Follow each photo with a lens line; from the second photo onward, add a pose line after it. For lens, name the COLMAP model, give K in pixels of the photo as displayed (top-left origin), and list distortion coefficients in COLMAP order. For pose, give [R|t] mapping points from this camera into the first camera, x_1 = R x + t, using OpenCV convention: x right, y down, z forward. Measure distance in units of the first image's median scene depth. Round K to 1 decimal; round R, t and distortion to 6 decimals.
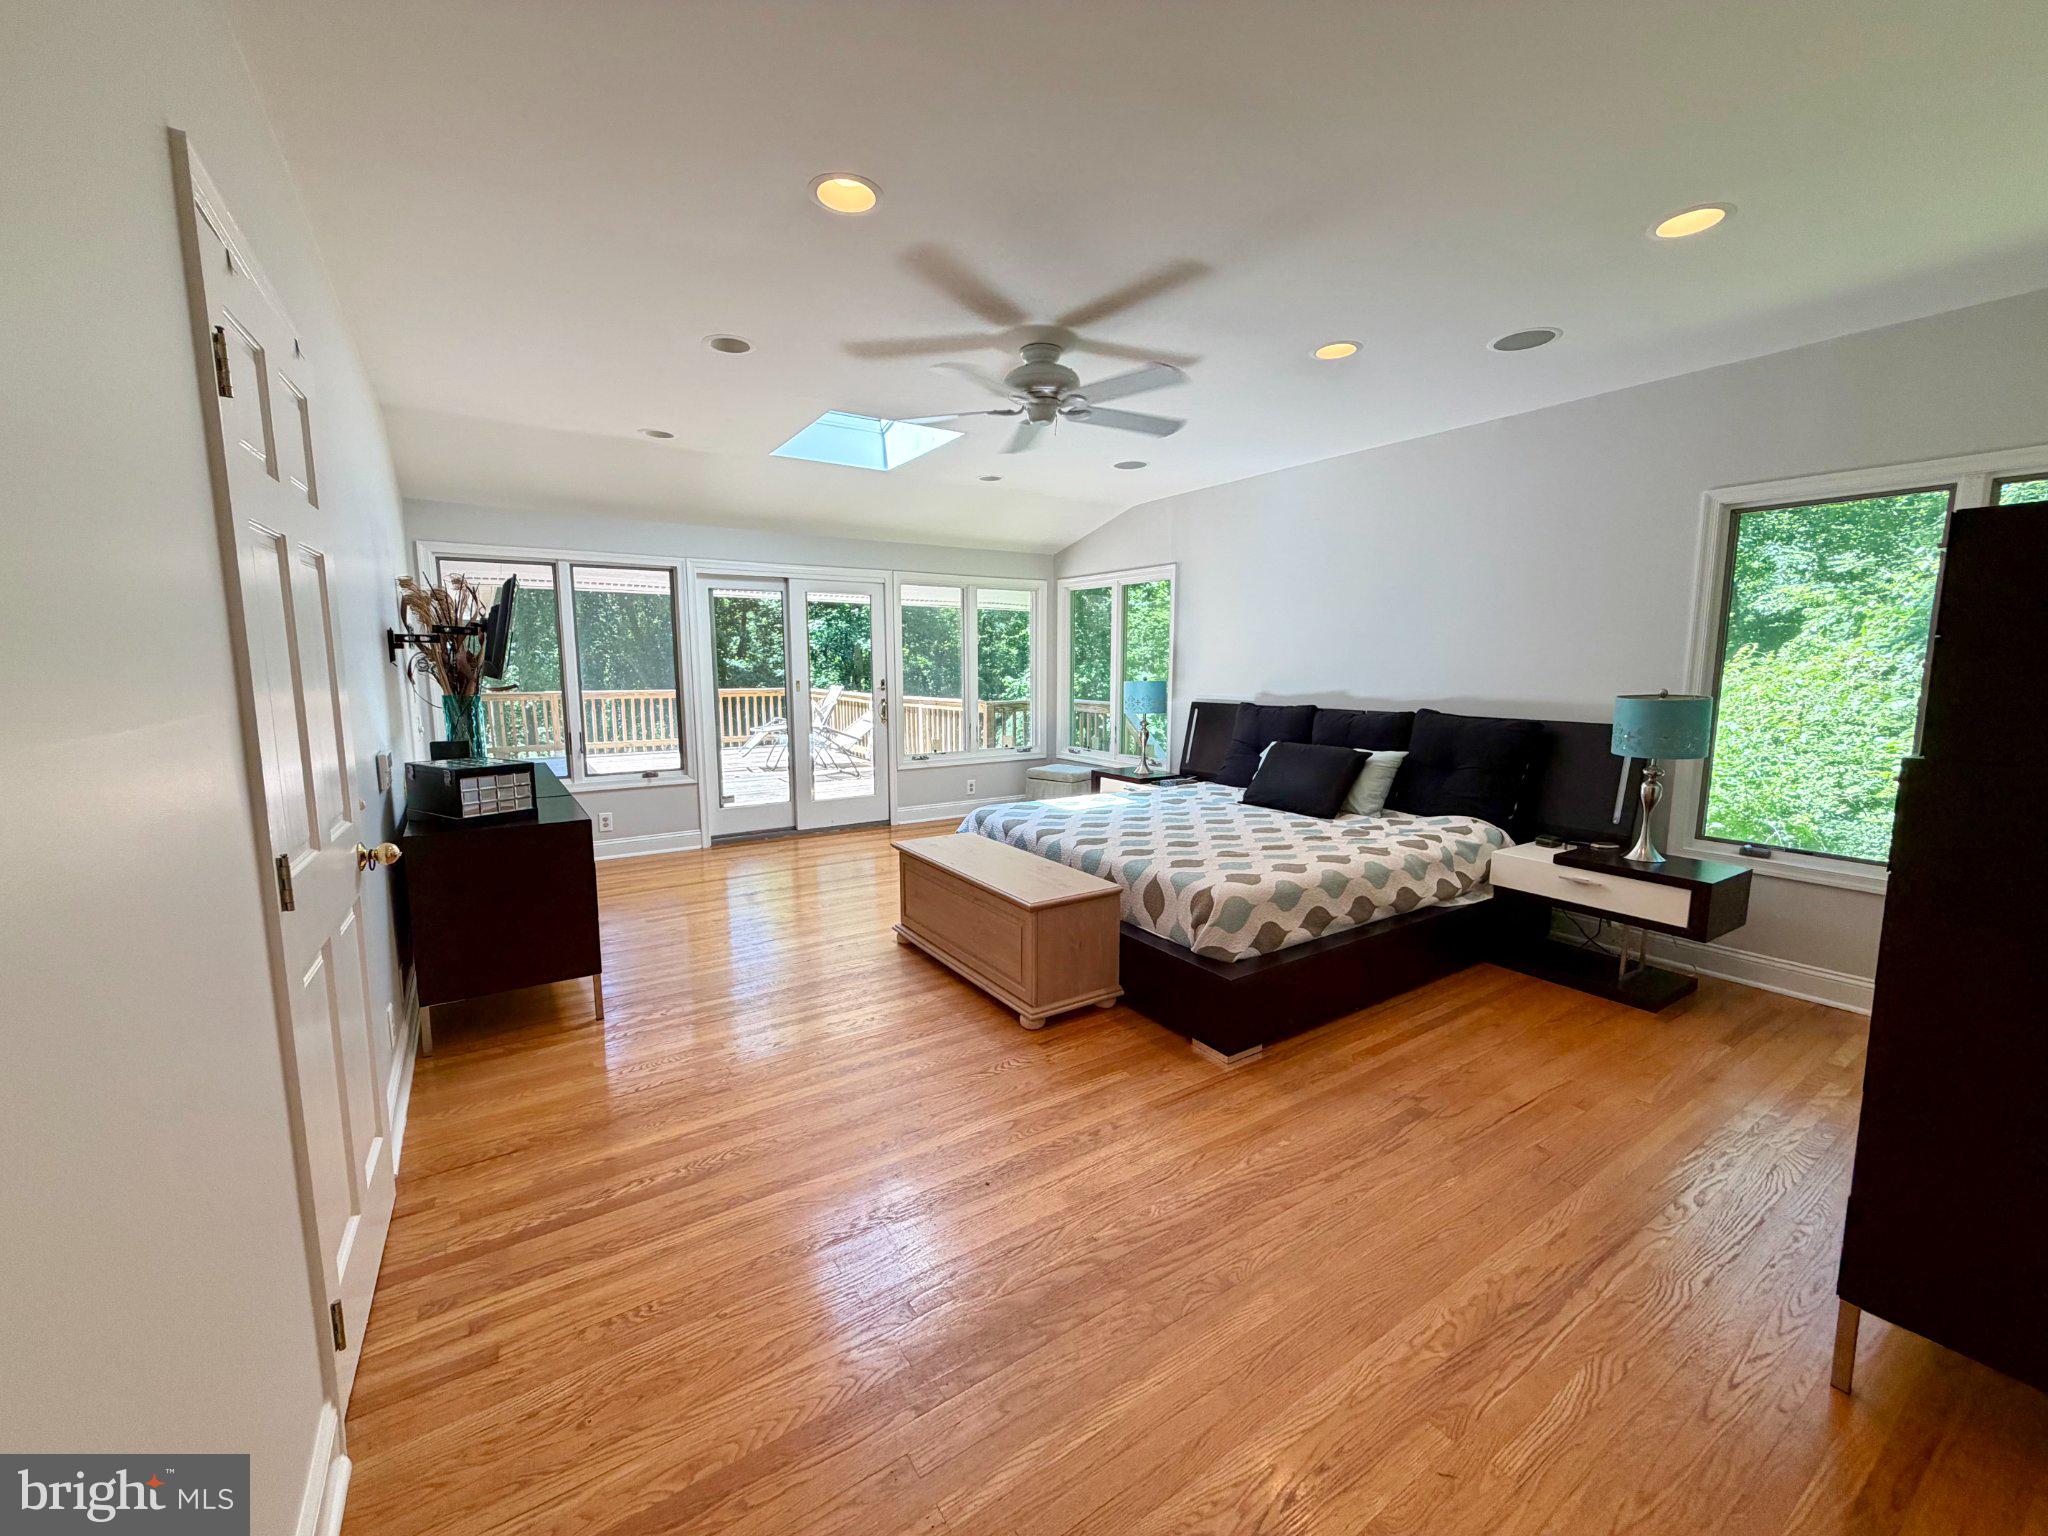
lens RADIAL K [[804.7, 0, 1024.0], [0, 804.7, 768.0], [0, 0, 1]] dist [-0.000174, -0.000019]
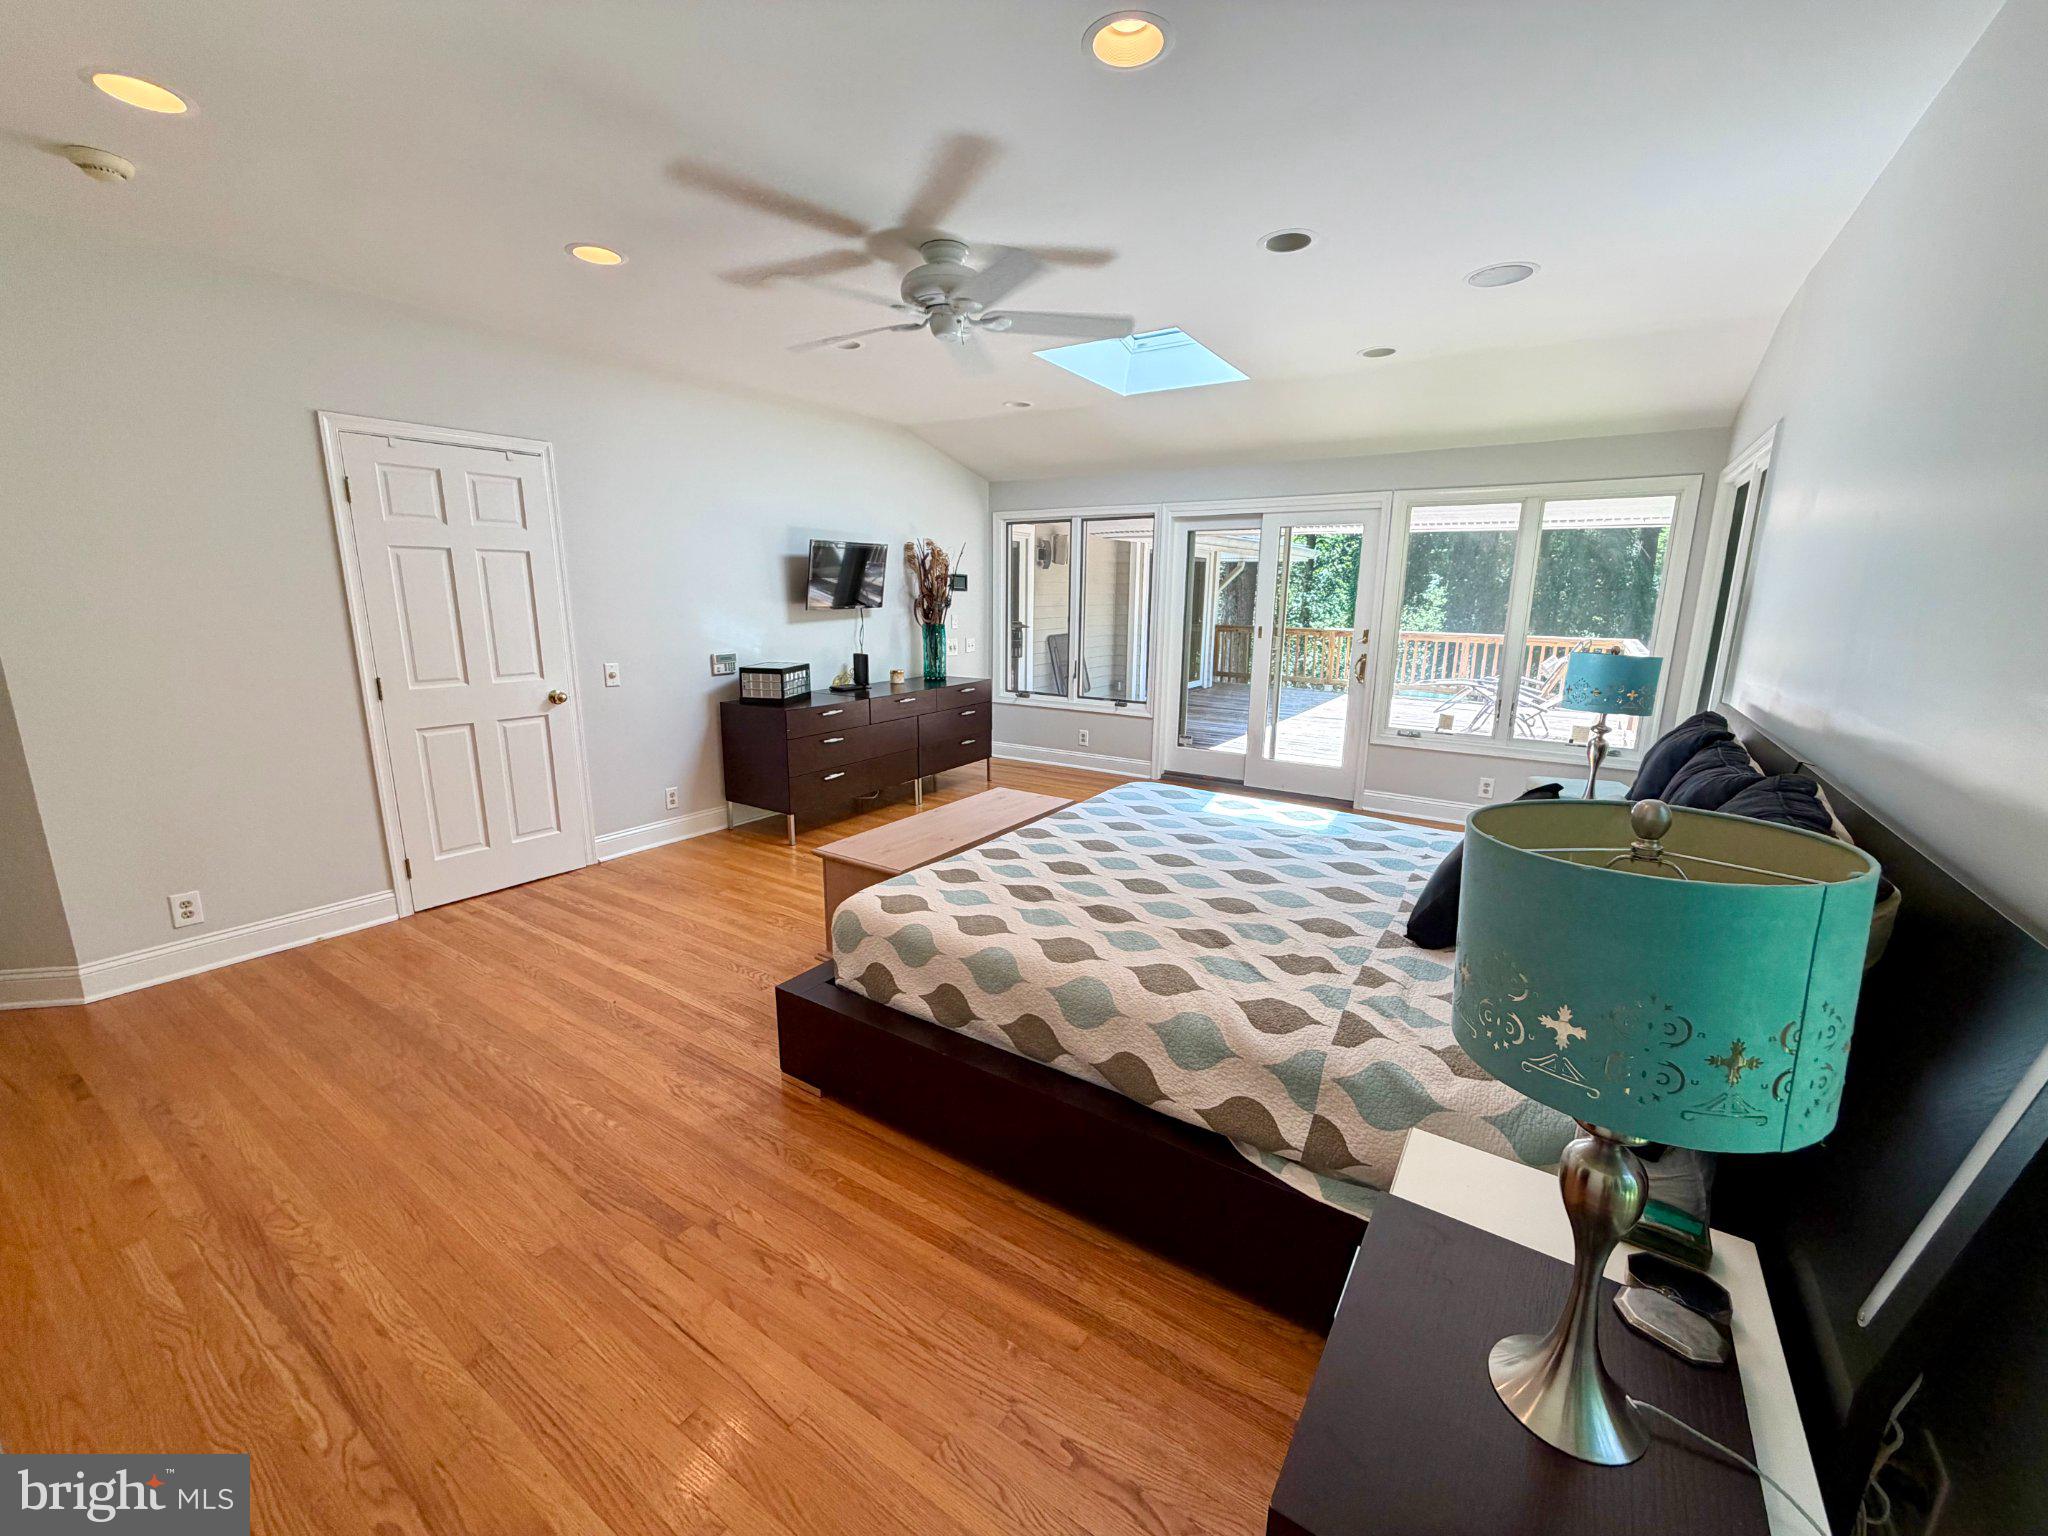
lens RADIAL K [[817.7, 0, 1017.2], [0, 817.7, 771.1], [0, 0, 1]] dist [0.000286, 0.000193]
pose [[0.398915, 0.206189, -0.893506, 0.863071], [-0.136750, 0.976873, 0.164374, -0.112042], [0.906734, 0.056616, 0.417886, 0.671145]]
